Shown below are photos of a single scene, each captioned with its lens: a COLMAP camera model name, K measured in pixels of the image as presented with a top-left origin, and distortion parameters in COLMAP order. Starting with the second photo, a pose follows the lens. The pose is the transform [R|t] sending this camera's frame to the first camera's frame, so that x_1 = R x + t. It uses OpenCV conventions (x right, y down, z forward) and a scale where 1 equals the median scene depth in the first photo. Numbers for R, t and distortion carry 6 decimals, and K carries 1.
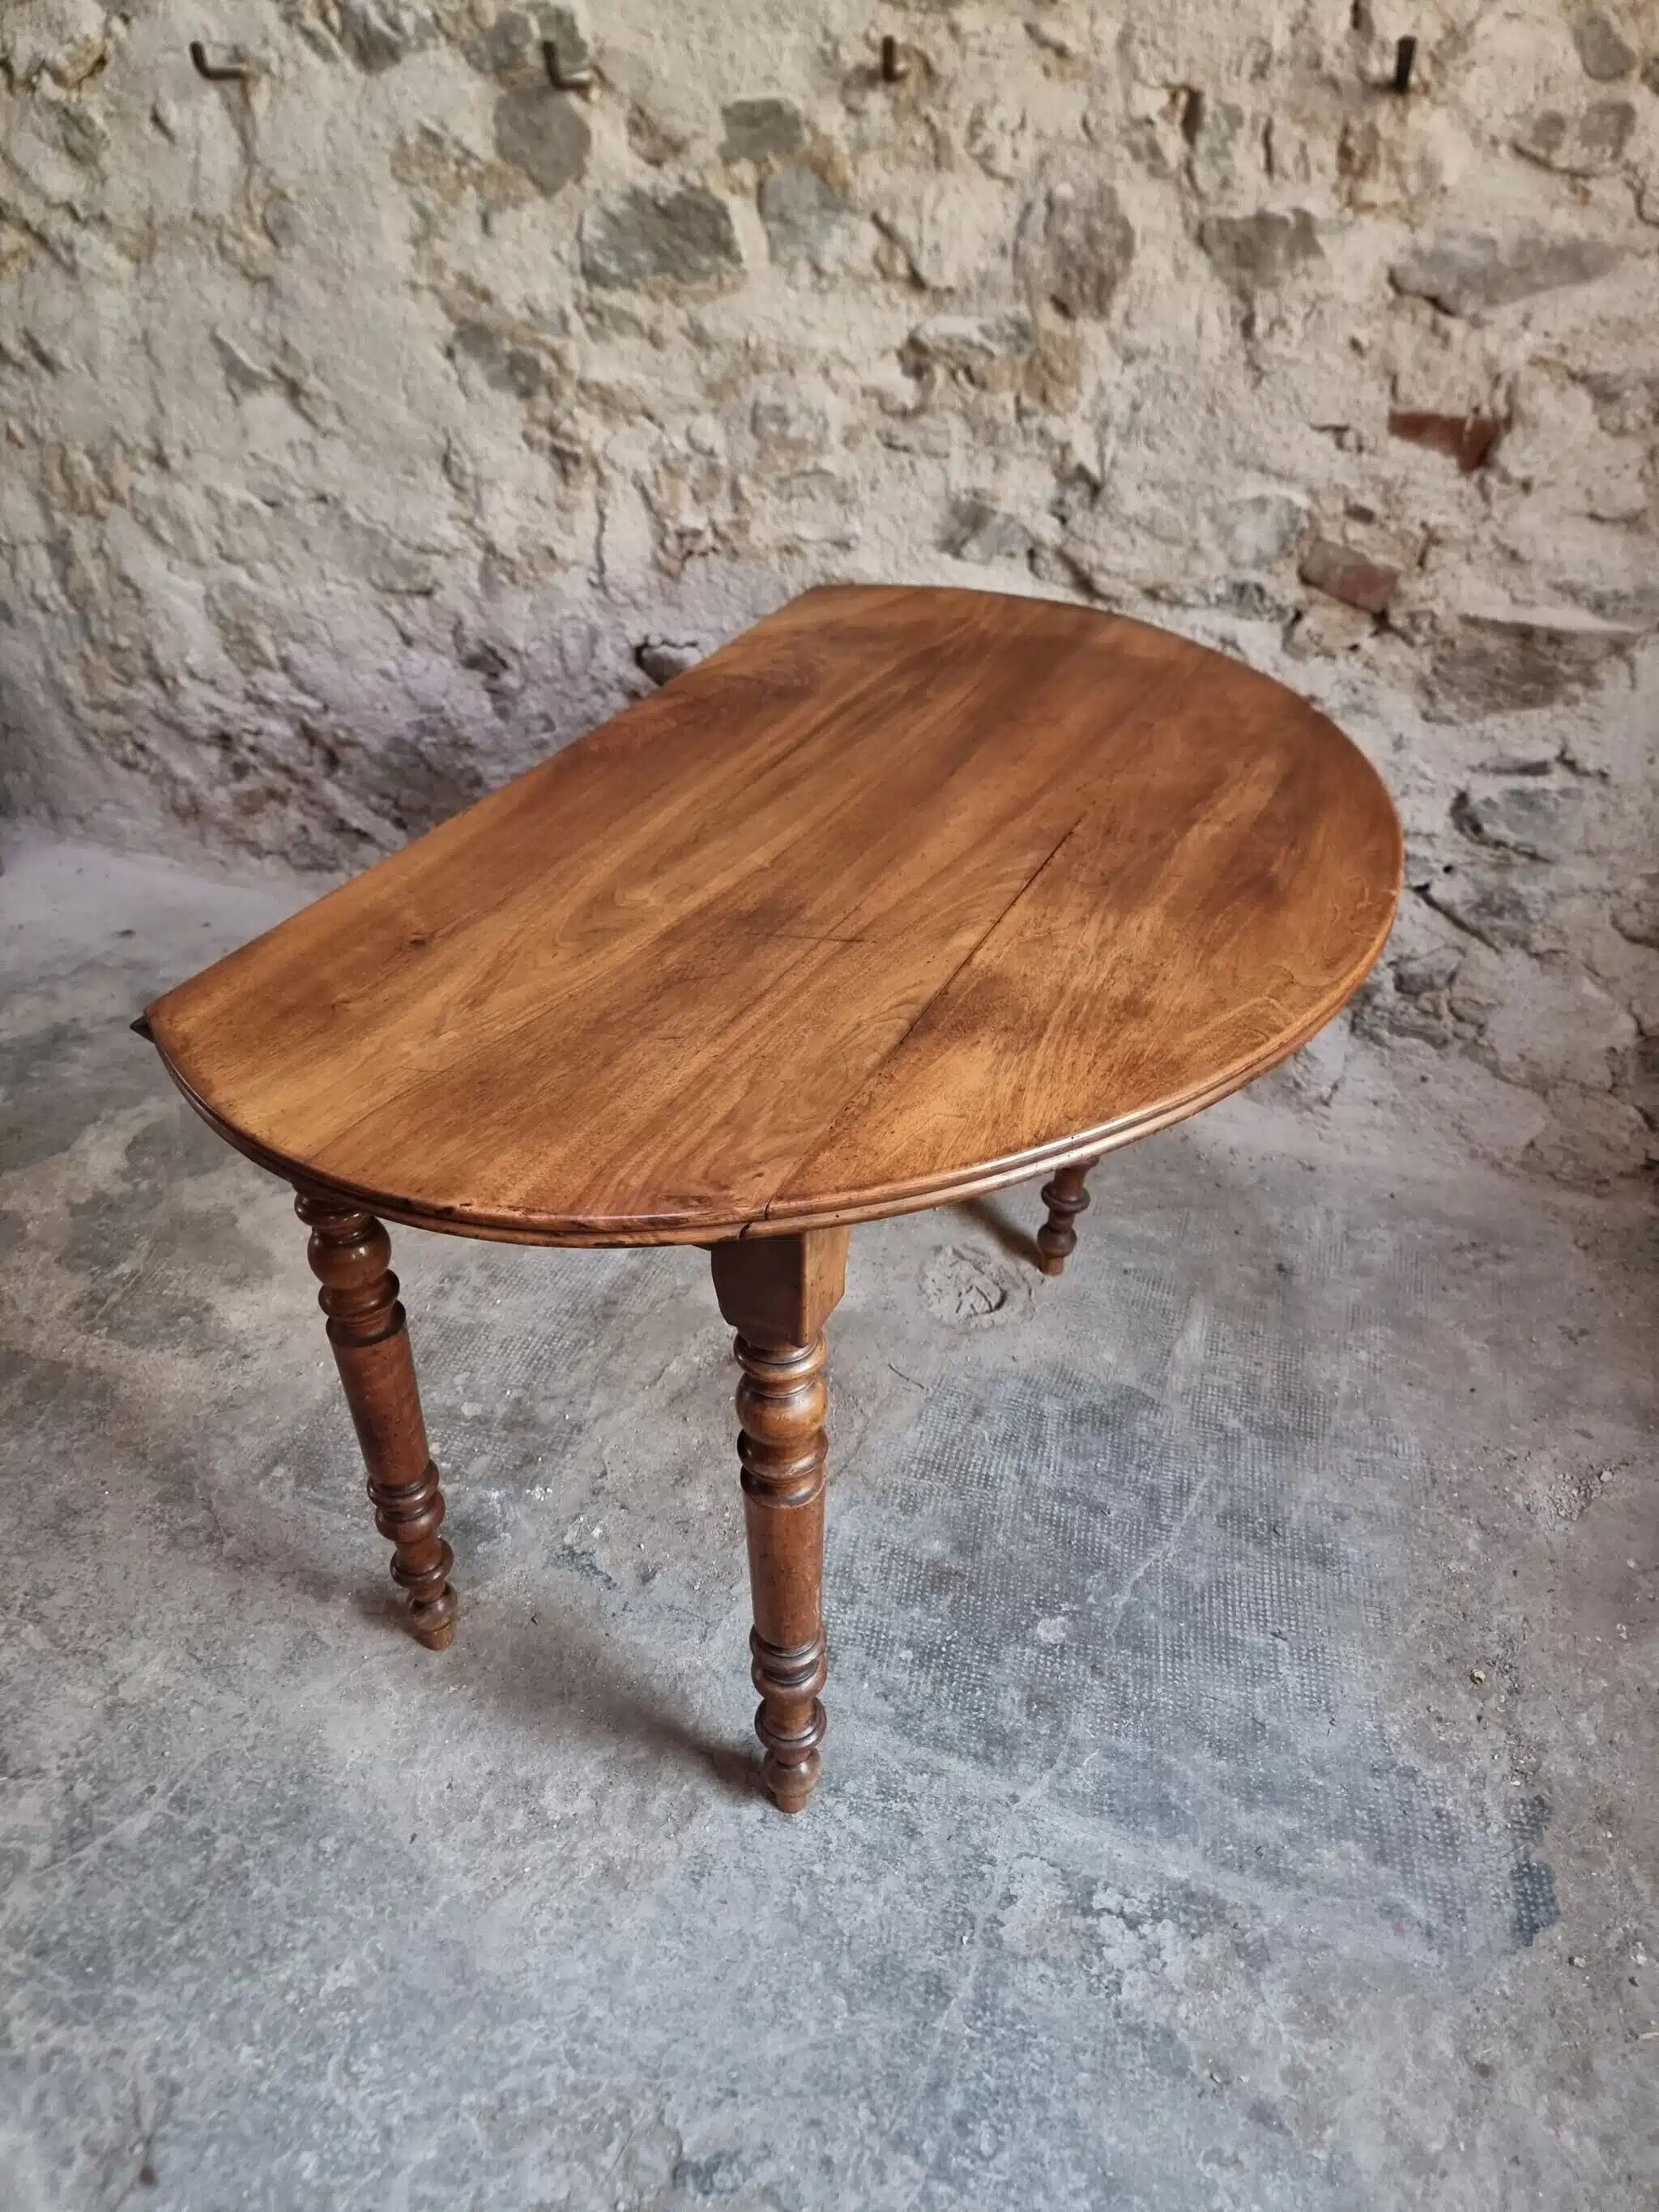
lens RADIAL K [[1558.0, 0, 819.8], [0, 1558.0, 1119.8], [0, 0, 1]] dist [0.045730, -0.049169]
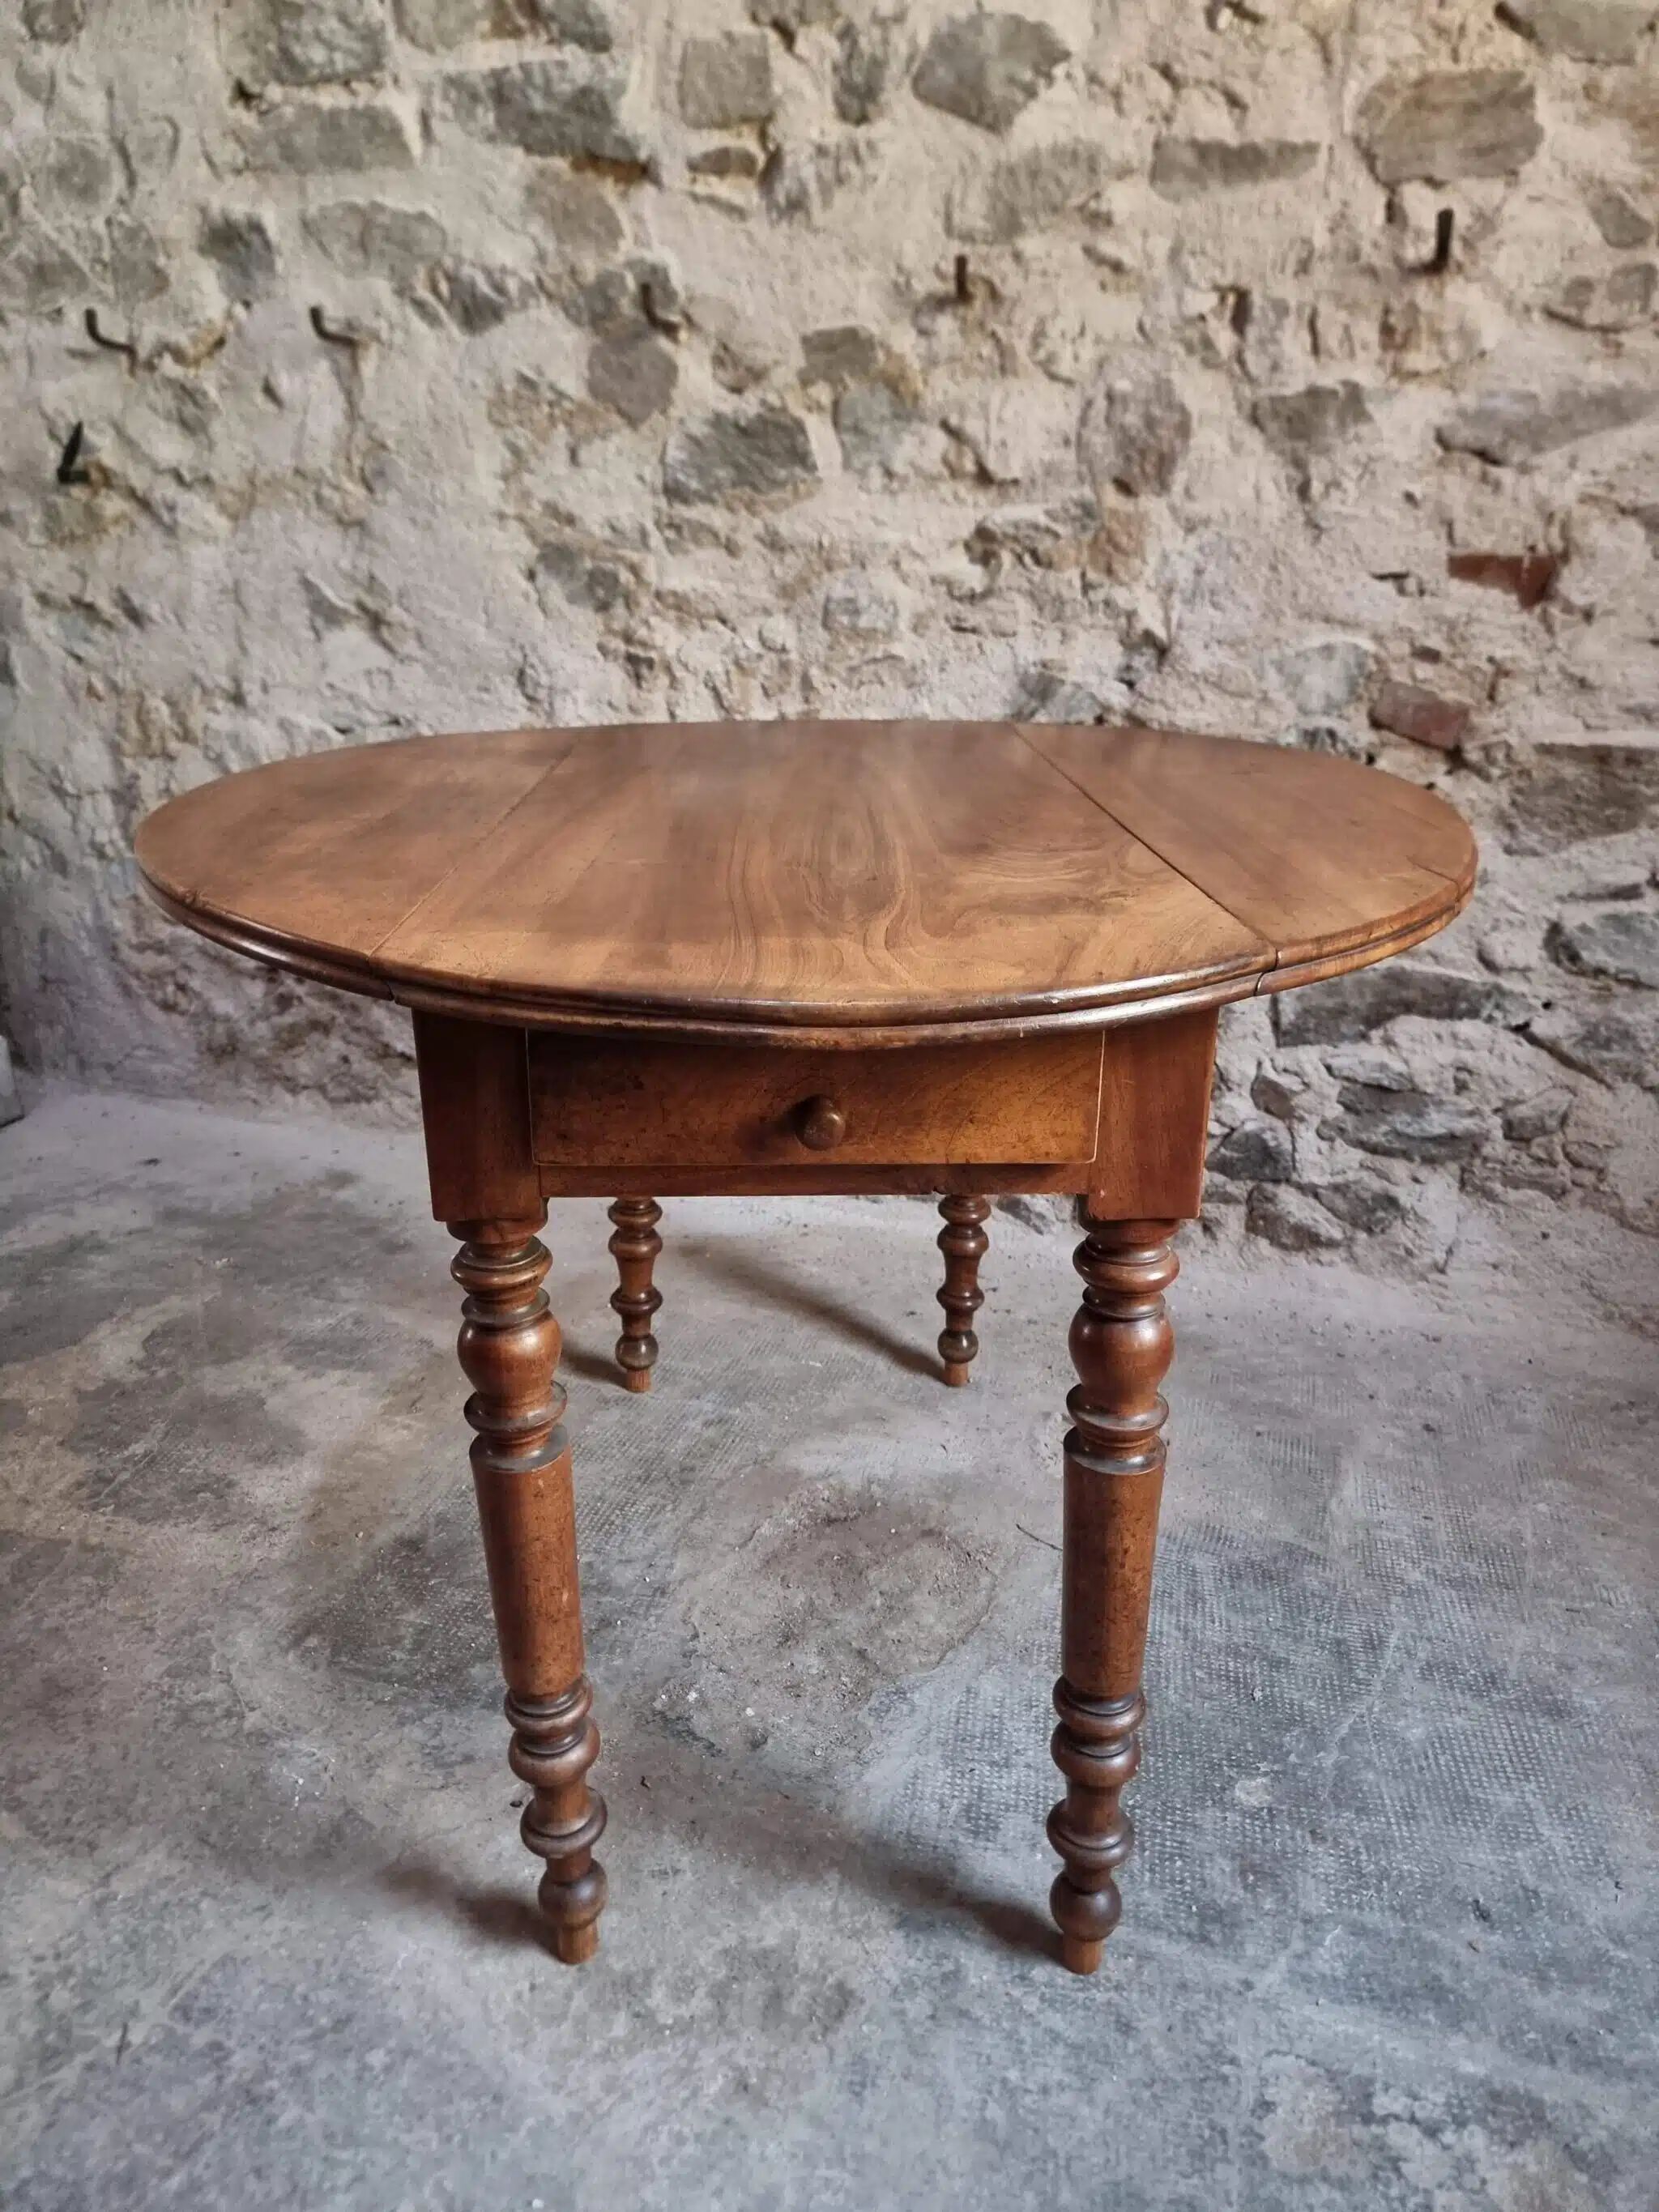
lens RADIAL K [[1553.4, 0, 827.6], [0, 1553.4, 1099.0], [0, 0, 1]] dist [0.044942, -0.048429]
pose [[0.999608, -0.012779, 0.024910, -0.075097], [0.019146, 0.961192, -0.275215, 0.162271], [-0.020426, 0.275584, 0.961060, 0.092433]]
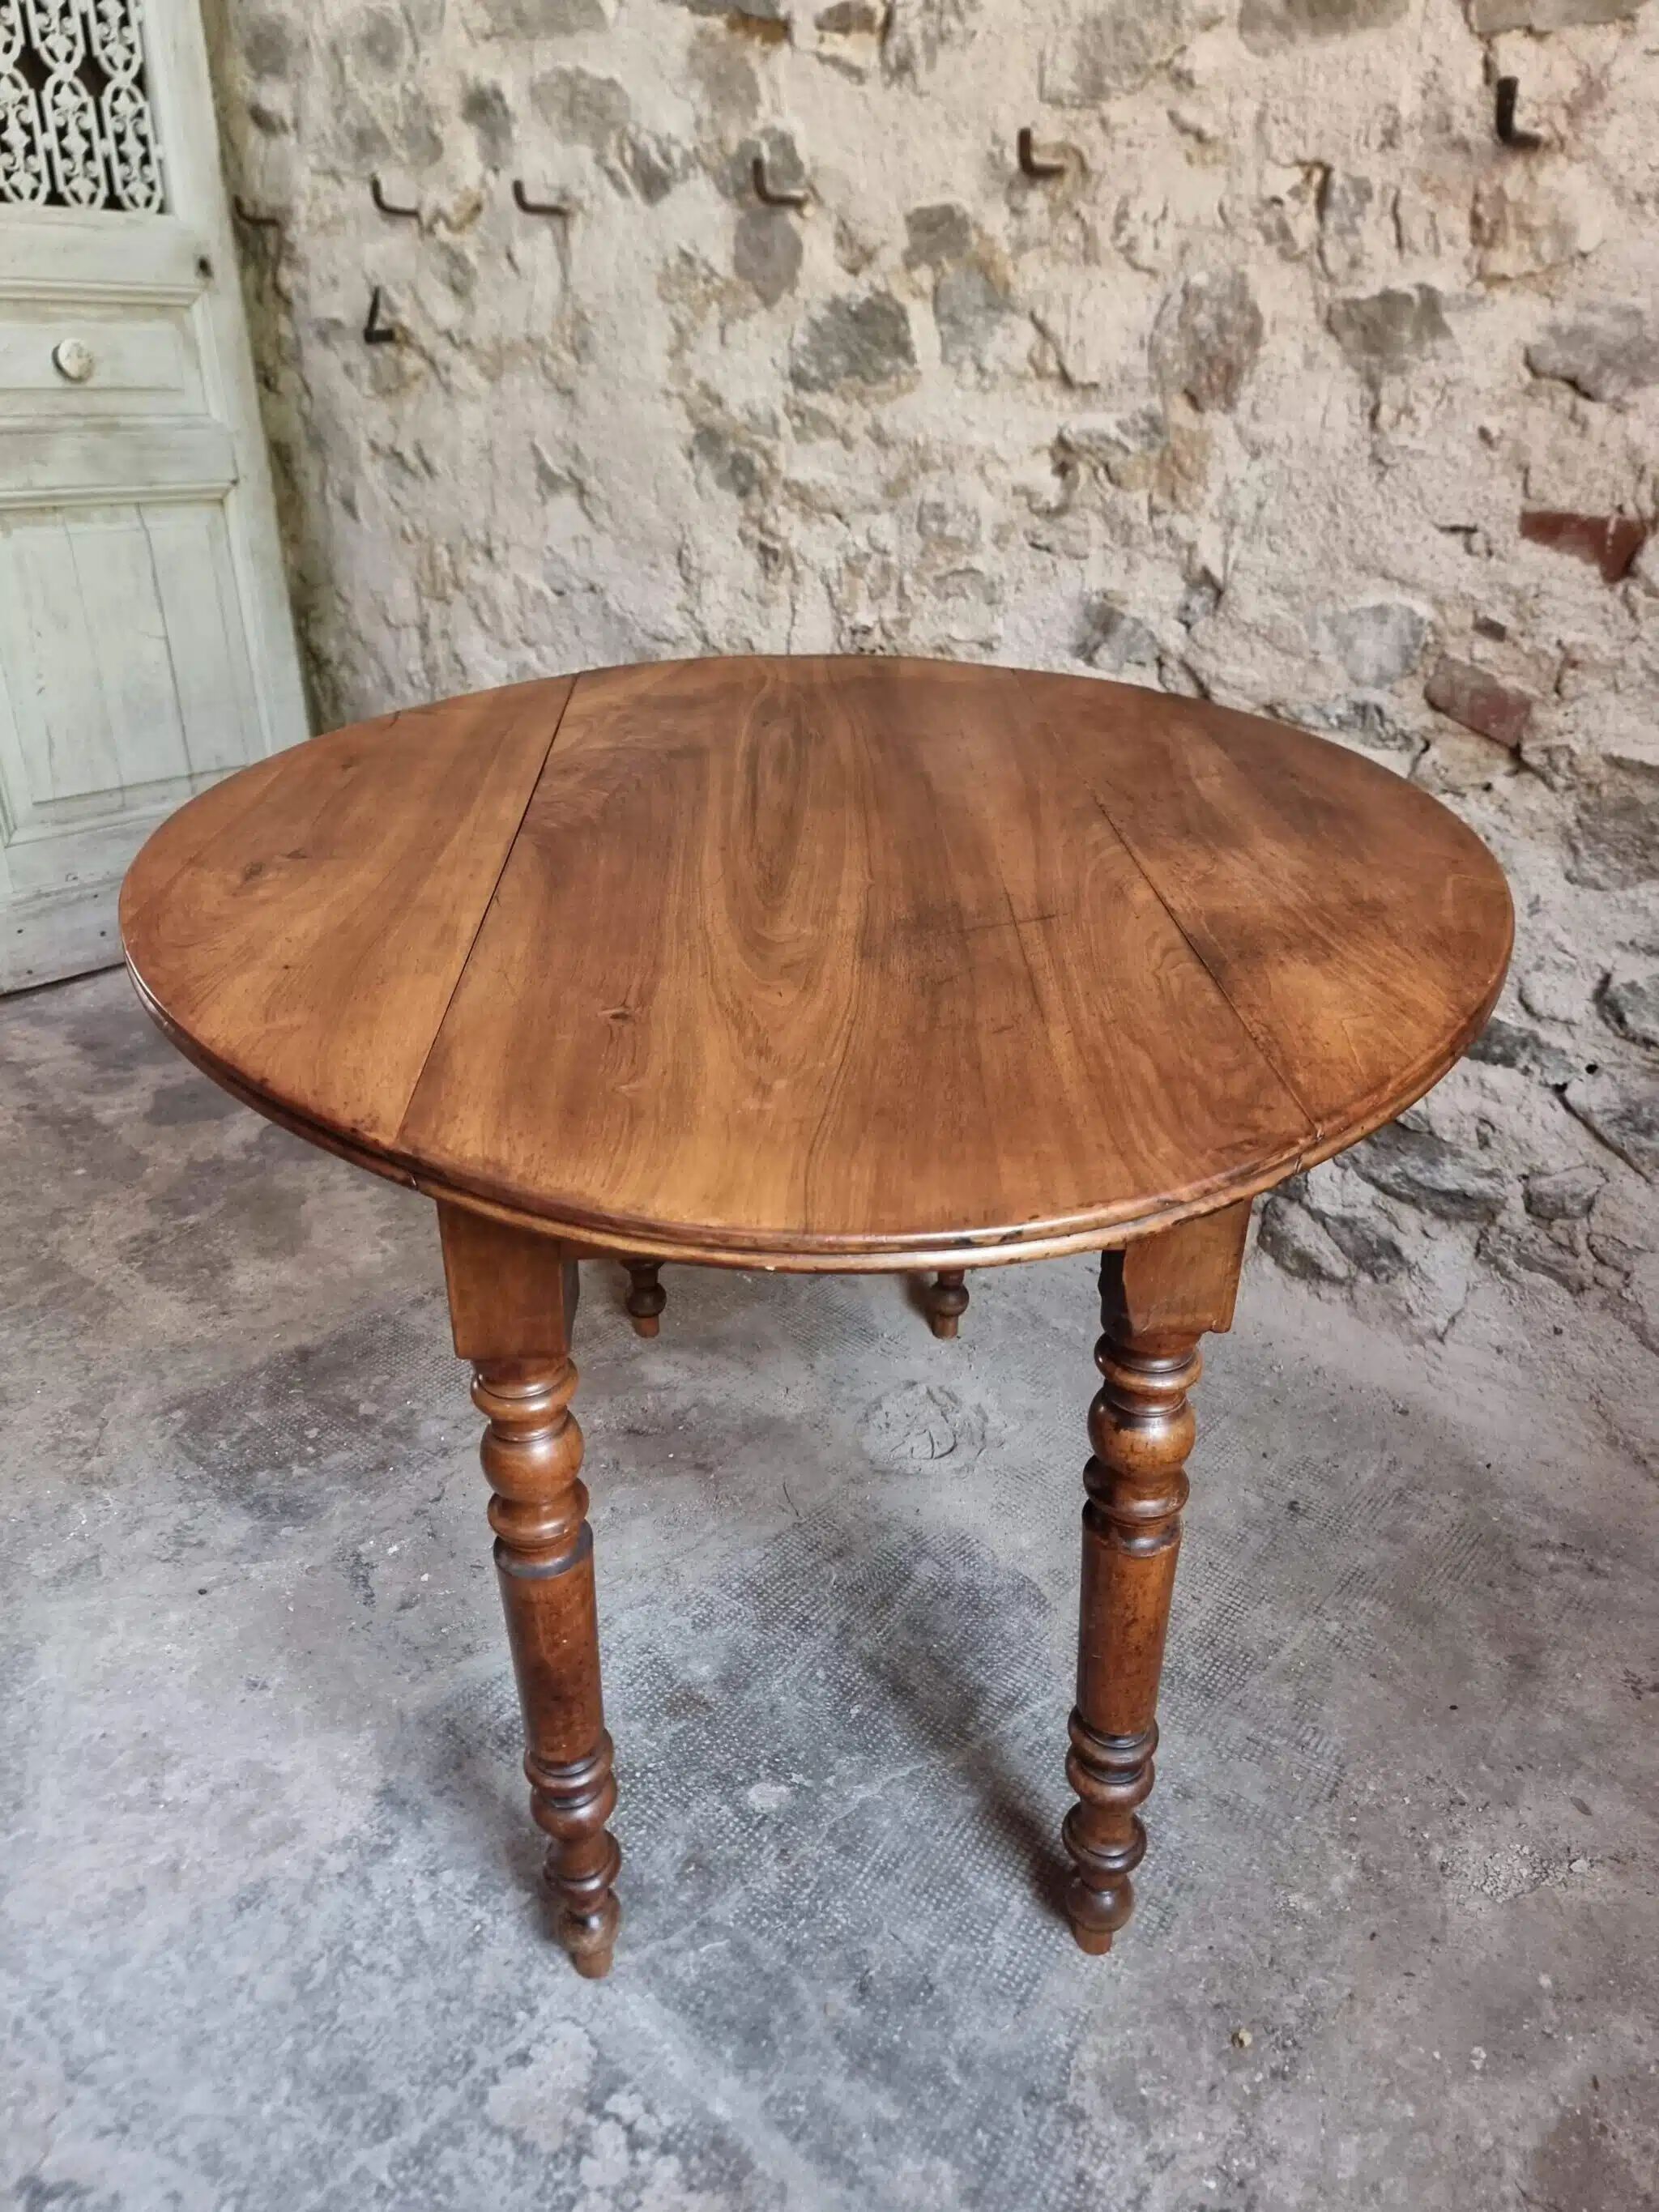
lens RADIAL K [[1572.9, 0, 818.0], [0, 1572.9, 1113.0], [0, 0, 1]] dist [0.046943, -0.051462]
pose [[0.920026, 0.178664, -0.348757, 0.335386], [-0.226639, 0.968661, -0.101642, 0.037912], [0.319668, 0.172555, 0.931685, 0.117109]]
